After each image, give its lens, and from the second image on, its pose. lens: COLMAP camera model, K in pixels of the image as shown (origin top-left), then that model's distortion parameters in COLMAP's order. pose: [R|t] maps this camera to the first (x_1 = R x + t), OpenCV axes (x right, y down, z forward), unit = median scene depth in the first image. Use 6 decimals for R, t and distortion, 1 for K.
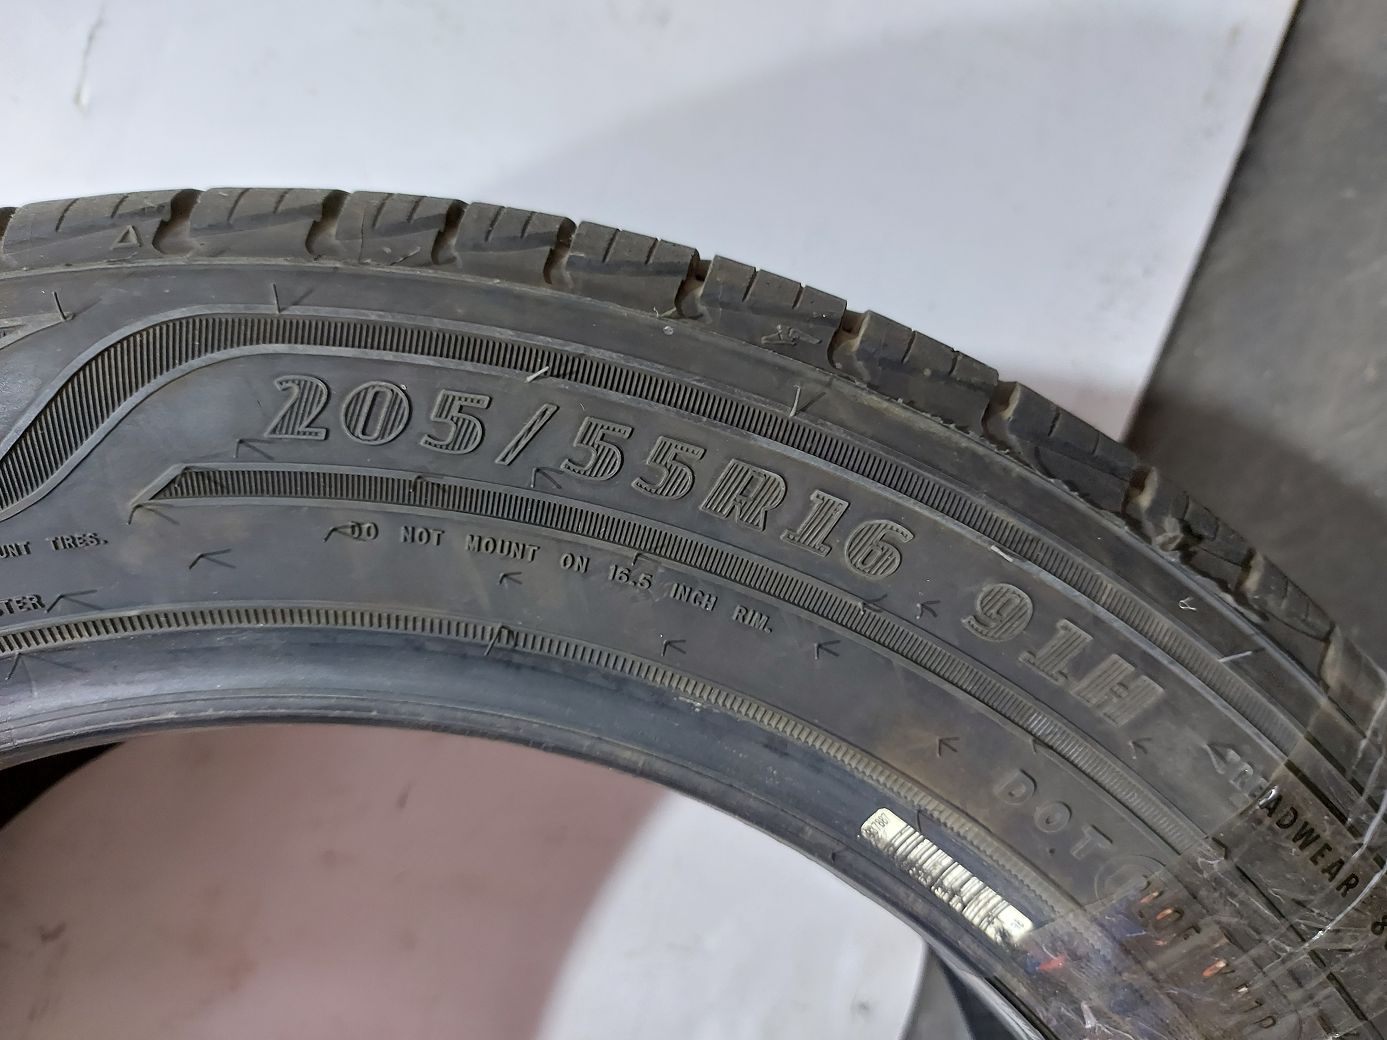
lens RADIAL K [[1008.7, 0, 696.8], [0, 1008.7, 494.9], [0, 0, 1]] dist [0.076948, -0.145736]
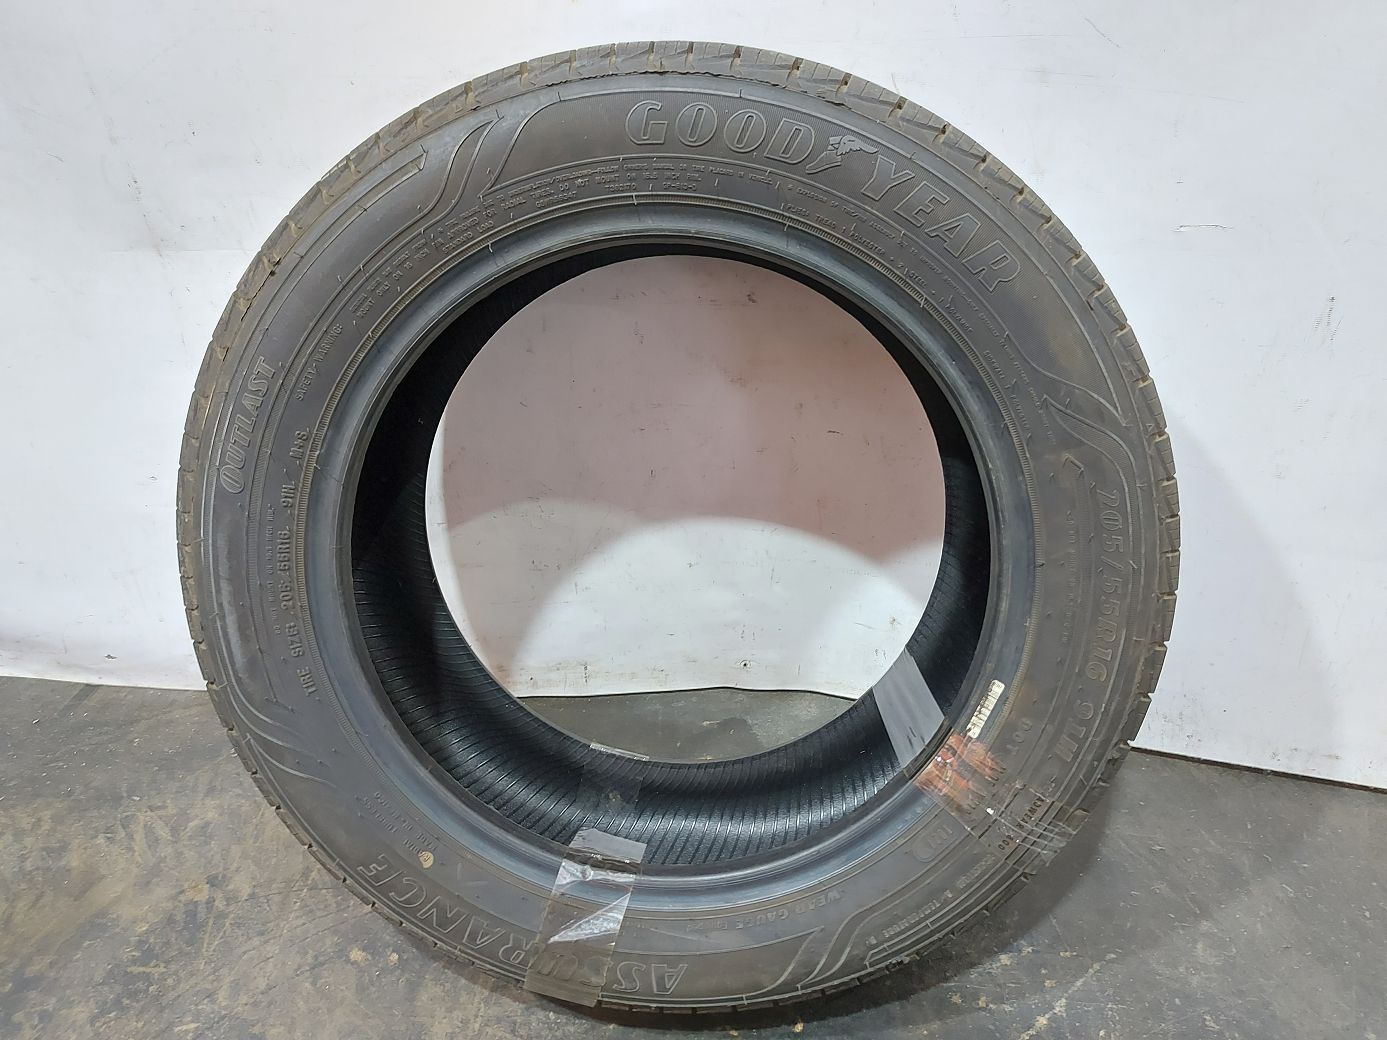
lens RADIAL K [[1008.7, 0, 696.8], [0, 1008.7, 494.9], [0, 0, 1]] dist [0.076948, -0.145736]
pose [[0.248768, 0.963006, 0.103603, -1.000173], [-0.960366, 0.231361, 0.155466, 0.630677], [0.125745, -0.138172, 0.982393, -2.240449]]
